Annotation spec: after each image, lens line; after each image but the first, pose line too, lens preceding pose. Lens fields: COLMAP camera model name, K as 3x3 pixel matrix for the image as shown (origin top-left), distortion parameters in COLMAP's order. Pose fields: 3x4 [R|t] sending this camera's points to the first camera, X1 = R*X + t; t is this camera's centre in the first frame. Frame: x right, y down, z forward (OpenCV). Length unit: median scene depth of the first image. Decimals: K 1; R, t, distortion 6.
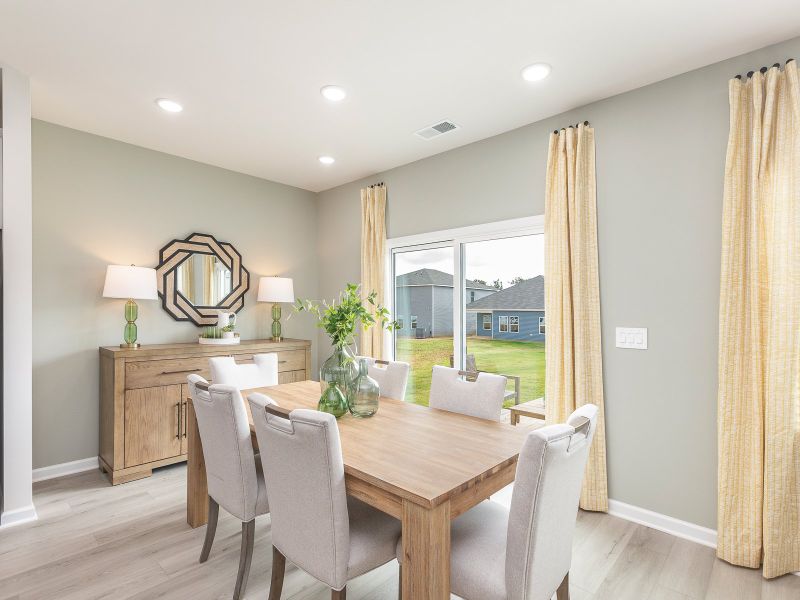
lens RADIAL K [[409.7, 0, 412.4], [0, 409.7, 314.1], [0, 0, 1]] dist [-0.000916, -0.000065]
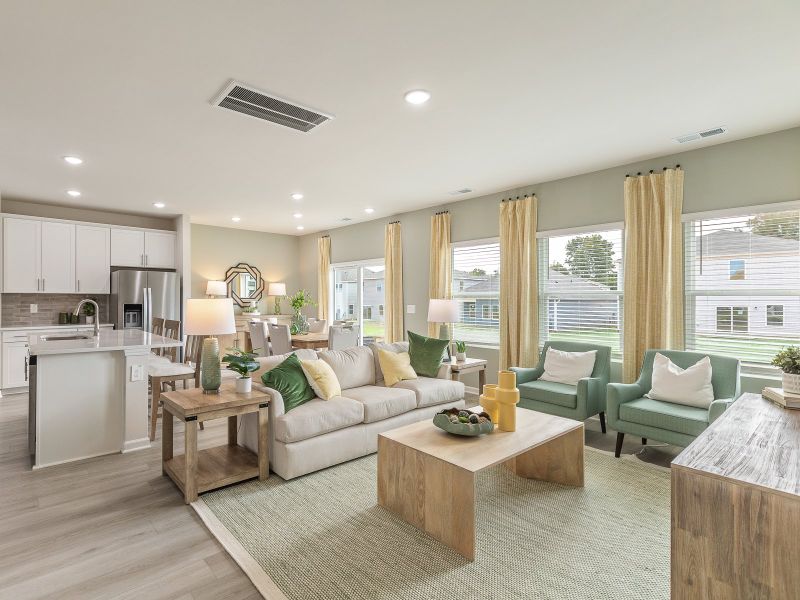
lens RADIAL K [[409.3, 0, 354.8], [0, 409.3, 301.4], [0, 0, 1]] dist [0.001756, 0.000684]
pose [[0.989517, -0.006106, -0.144290, 0.364125], [0.005270, 0.999967, -0.006174, 0.016202], [0.144323, 0.005349, 0.989516, -1.016320]]
